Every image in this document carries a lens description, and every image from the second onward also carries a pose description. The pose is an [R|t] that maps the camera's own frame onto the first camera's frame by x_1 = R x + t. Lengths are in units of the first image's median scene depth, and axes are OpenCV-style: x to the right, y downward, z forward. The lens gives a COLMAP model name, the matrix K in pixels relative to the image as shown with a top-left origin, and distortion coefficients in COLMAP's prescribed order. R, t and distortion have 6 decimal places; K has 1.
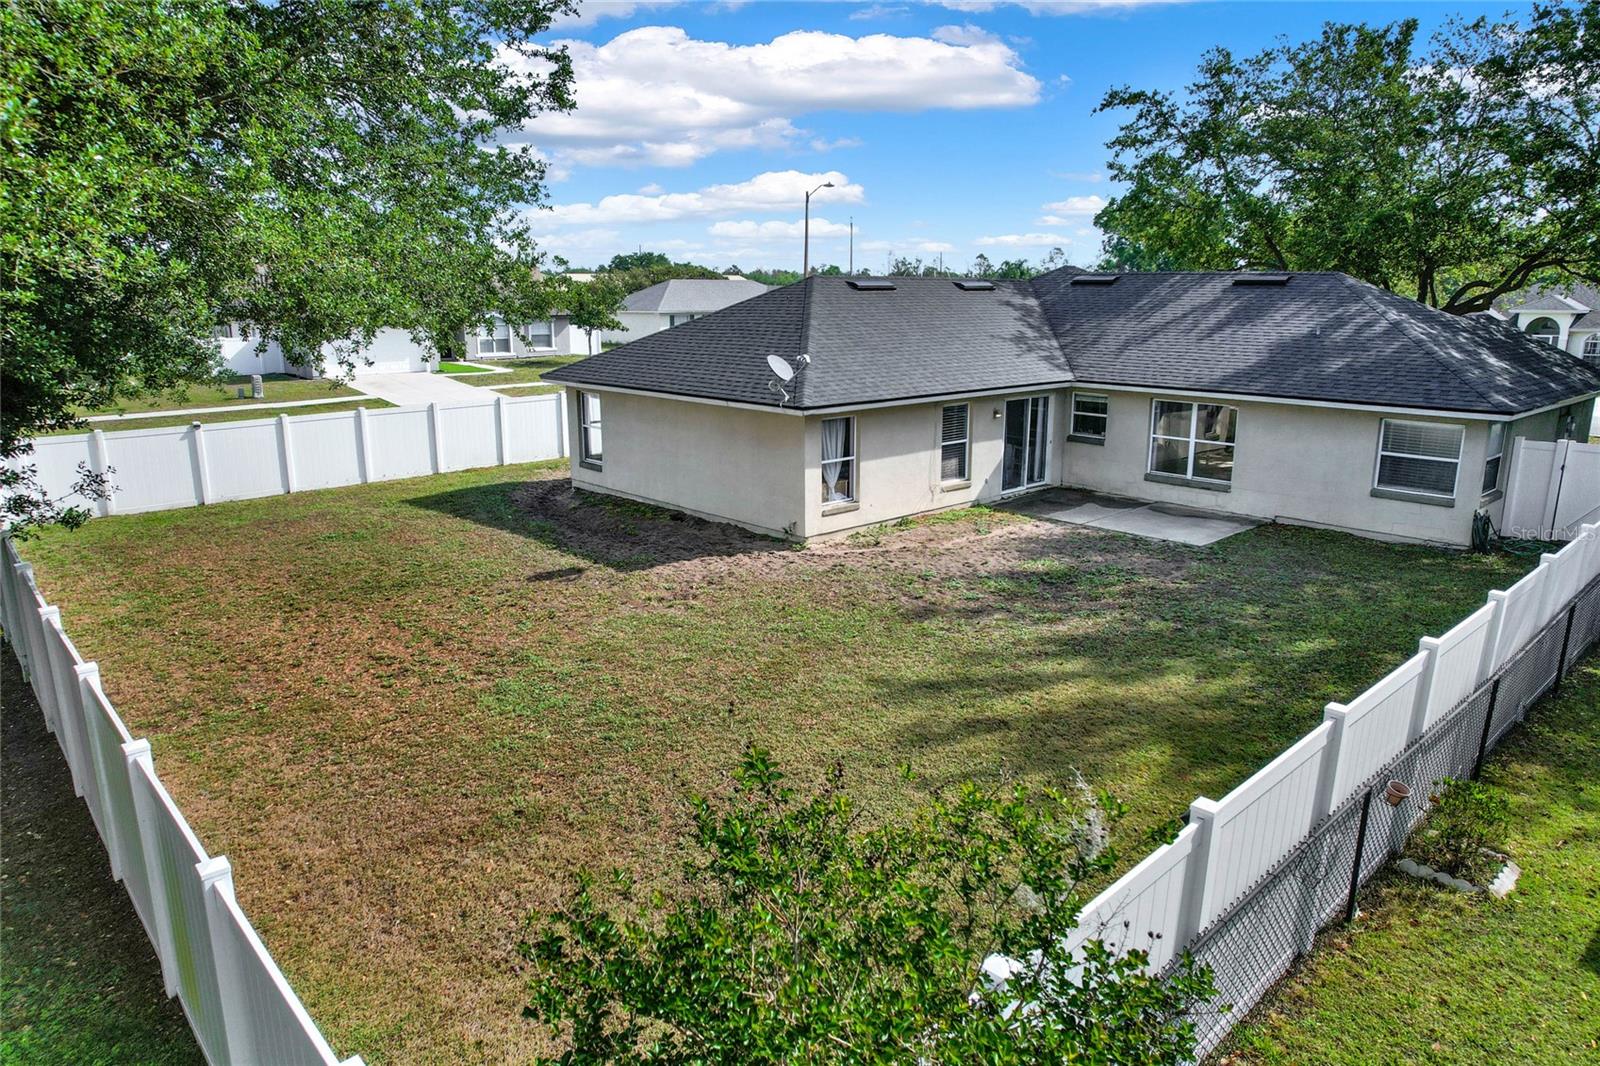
lens RADIAL K [[1030.0, 0, 793.9], [0, 1030.0, 534.0], [0, 0, 1]] dist [-0.056832, 0.043001]
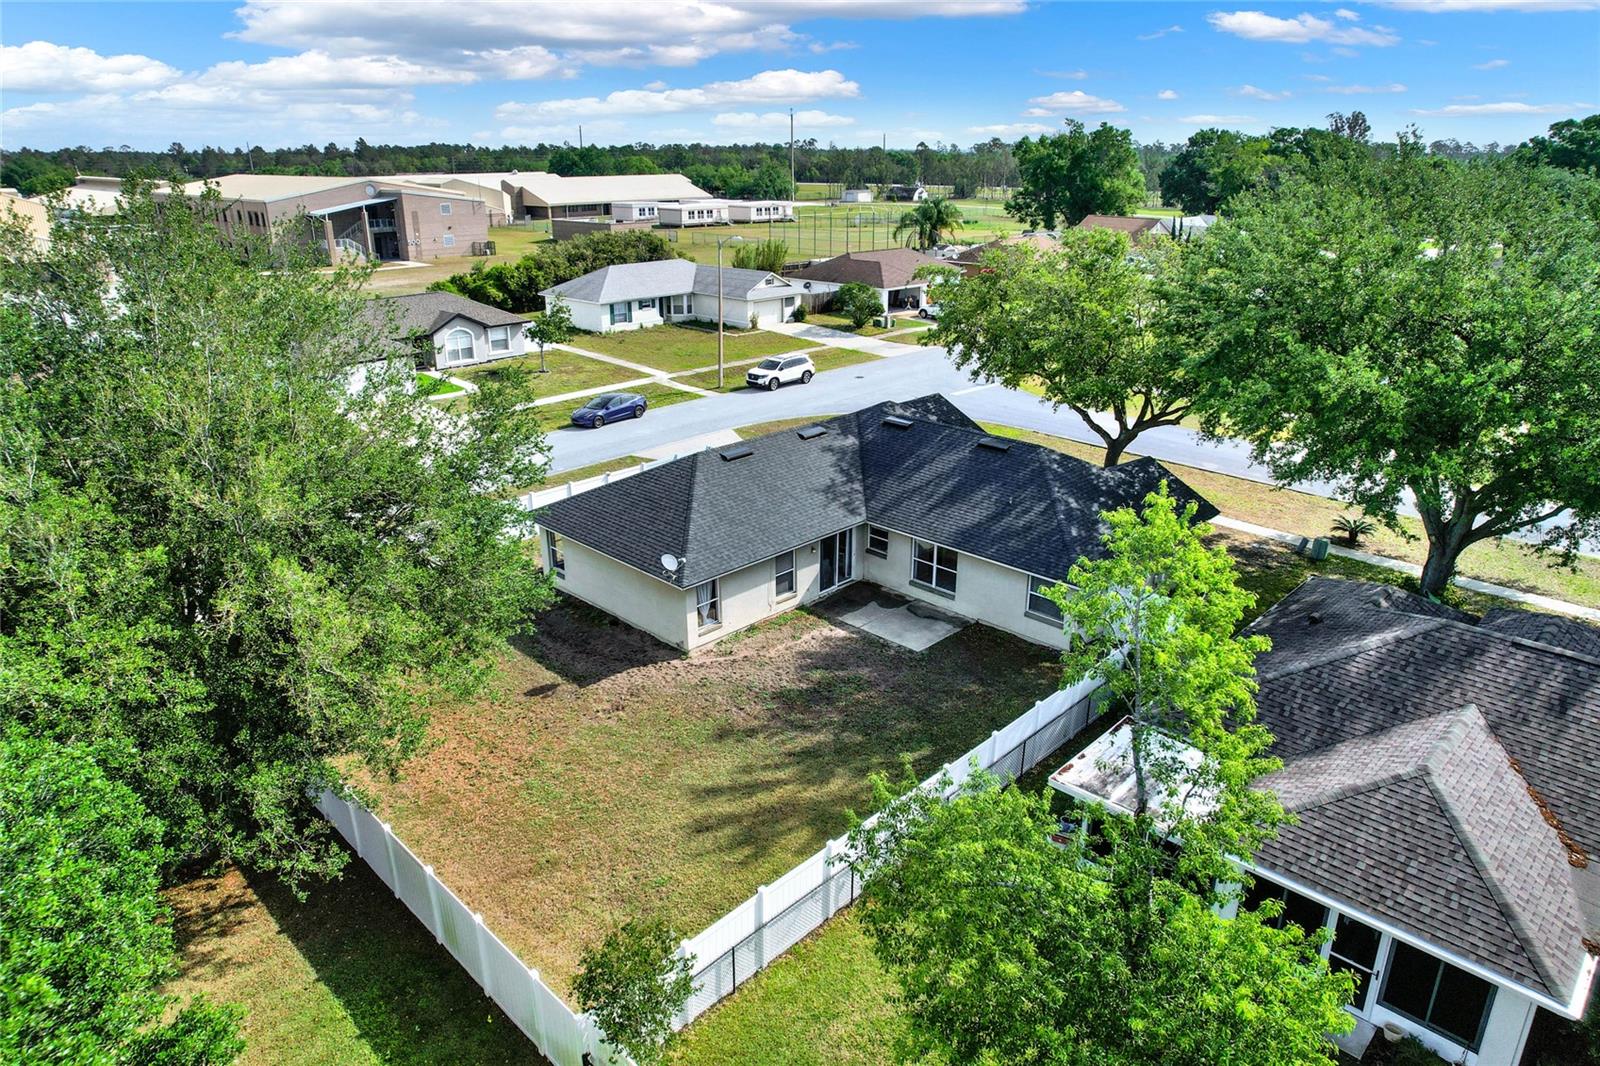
lens RADIAL K [[1030.0, 0, 802.3], [0, 1030.0, 530.8], [0, 0, 1]] dist [-0.056832, 0.043001]
pose [[0.998472, -0.015492, 0.053048, 0.105862], [0.008681, 0.991956, 0.126282, -0.385047], [-0.054578, -0.125628, 0.990575, -0.642727]]
